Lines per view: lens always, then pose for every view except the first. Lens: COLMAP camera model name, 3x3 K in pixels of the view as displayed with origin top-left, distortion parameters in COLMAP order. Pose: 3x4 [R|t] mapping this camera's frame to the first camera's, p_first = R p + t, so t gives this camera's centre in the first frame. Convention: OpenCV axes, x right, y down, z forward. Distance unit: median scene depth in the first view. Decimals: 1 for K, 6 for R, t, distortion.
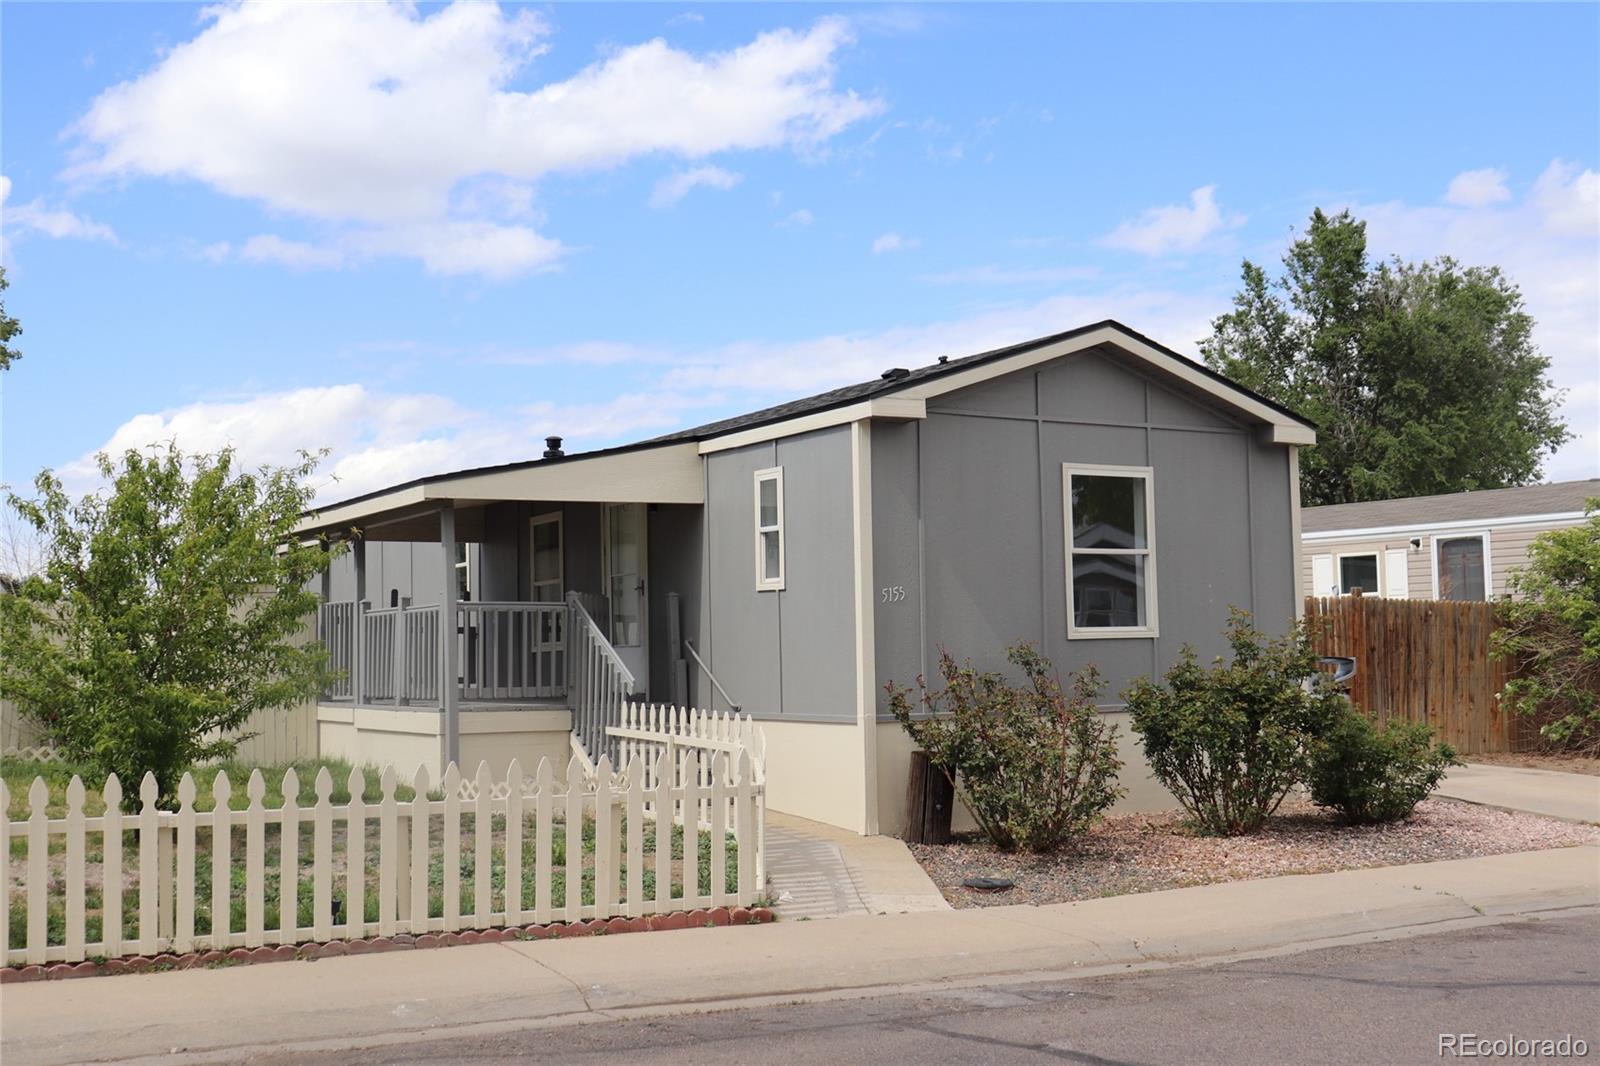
lens RADIAL K [[1775.5, 0, 800.0], [0, 1775.5, 533.0], [0, 0, 1]] dist [-0.068096, -0.005774]
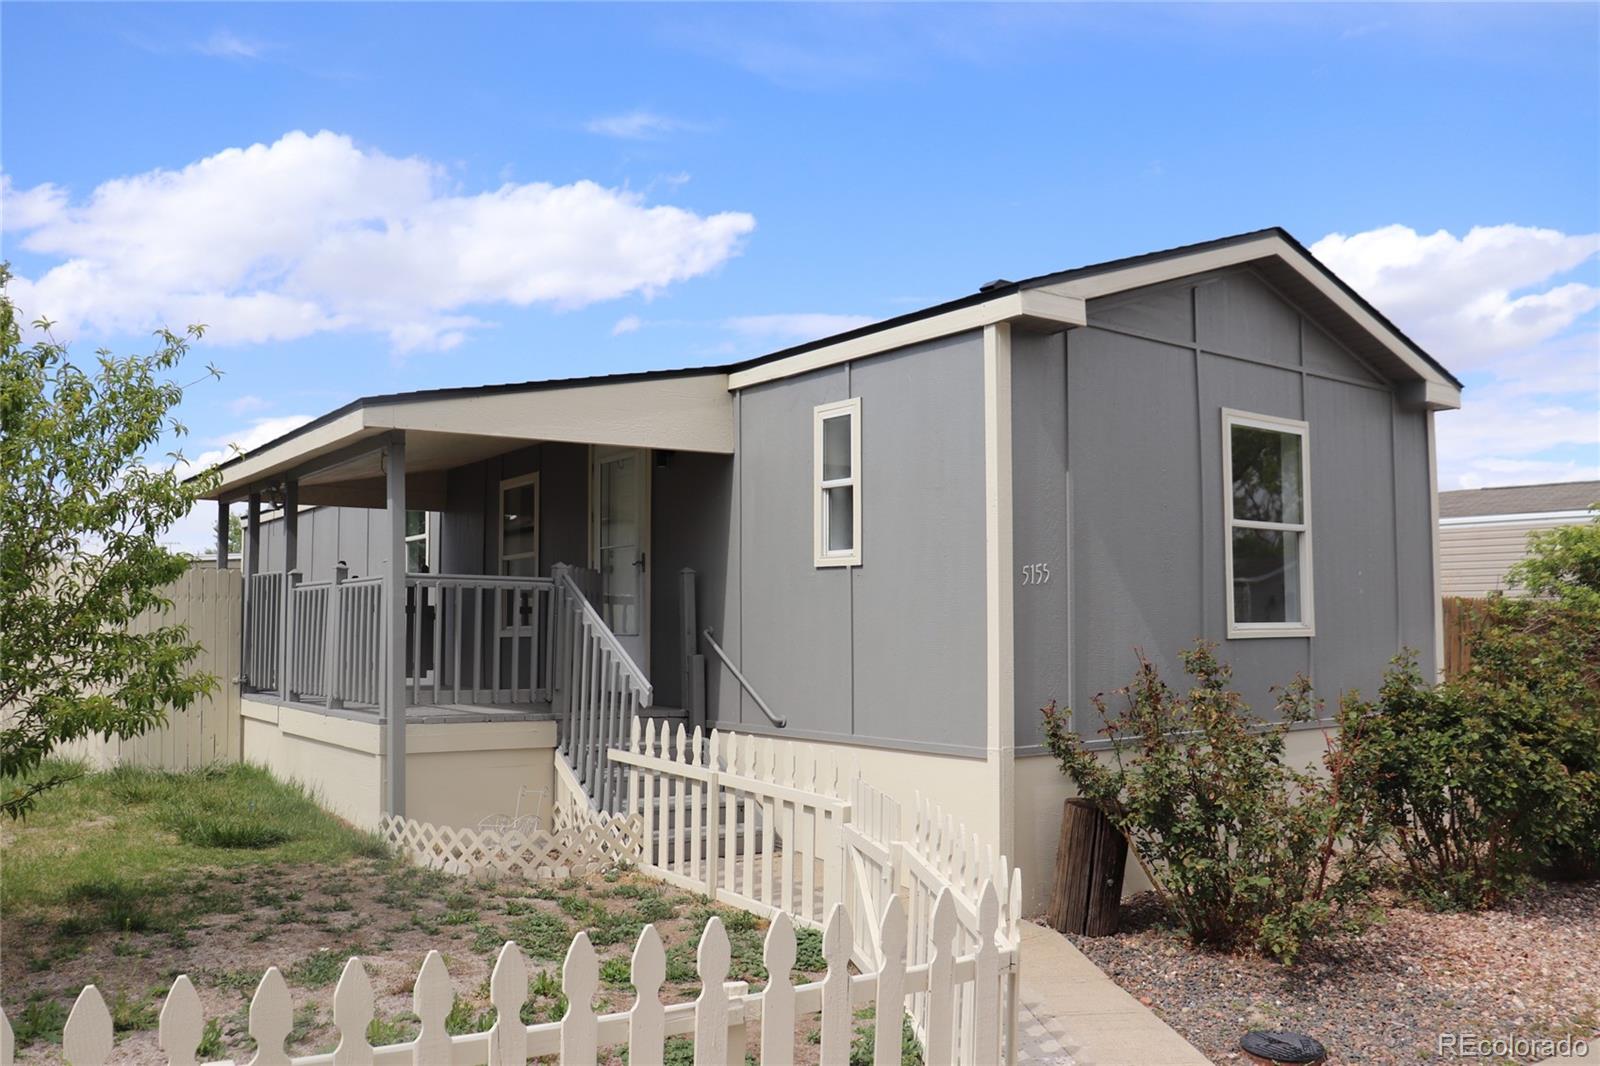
lens RADIAL K [[1324.8, 0, 800.0], [0, 1324.8, 533.0], [0, 0, 1]] dist [-0.164694, 0.163860]
pose [[0.995947, 0.023036, 0.086945, -0.080056], [-0.022715, 0.999731, -0.004680, 0.021253], [-0.087029, 0.002686, 0.996202, 0.453863]]
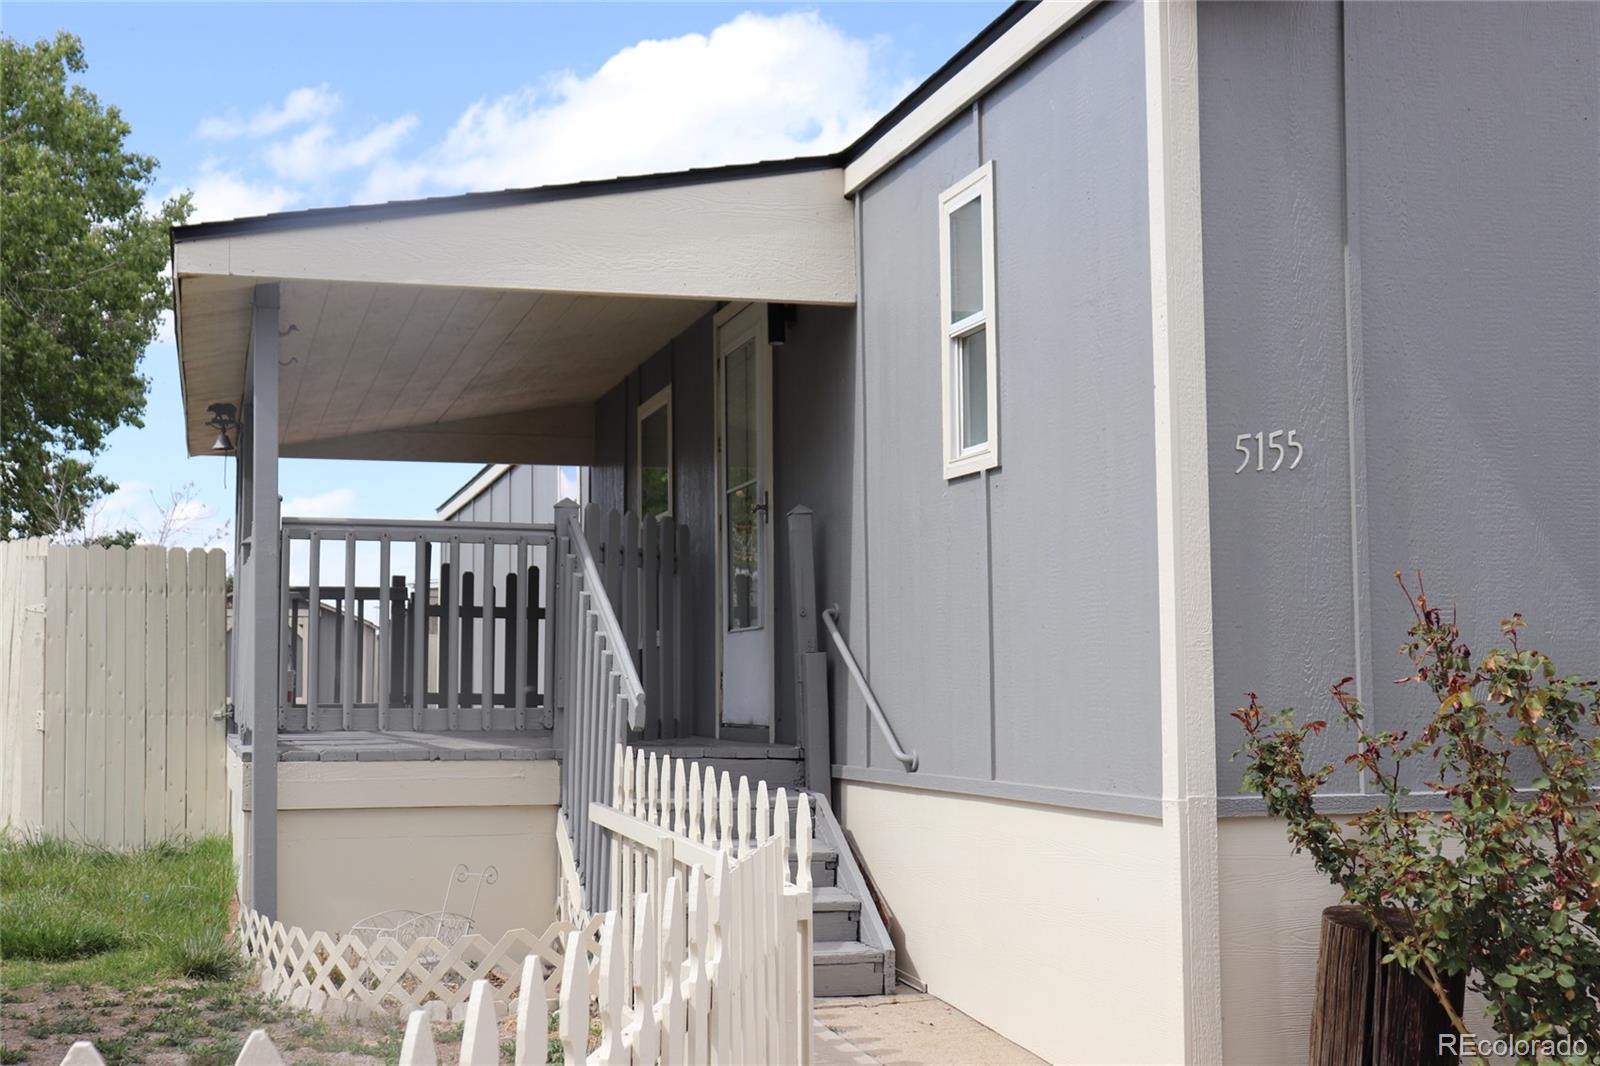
lens RADIAL K [[1864.1, 0, 800.0], [0, 1864.1, 533.0], [0, 0, 1]] dist [-0.009036, 0.022374]
pose [[0.971597, -0.009268, -0.236460, 0.045979], [0.005824, 0.999867, -0.015259, 0.051859], [0.236570, 0.013449, 0.971521, 0.577249]]
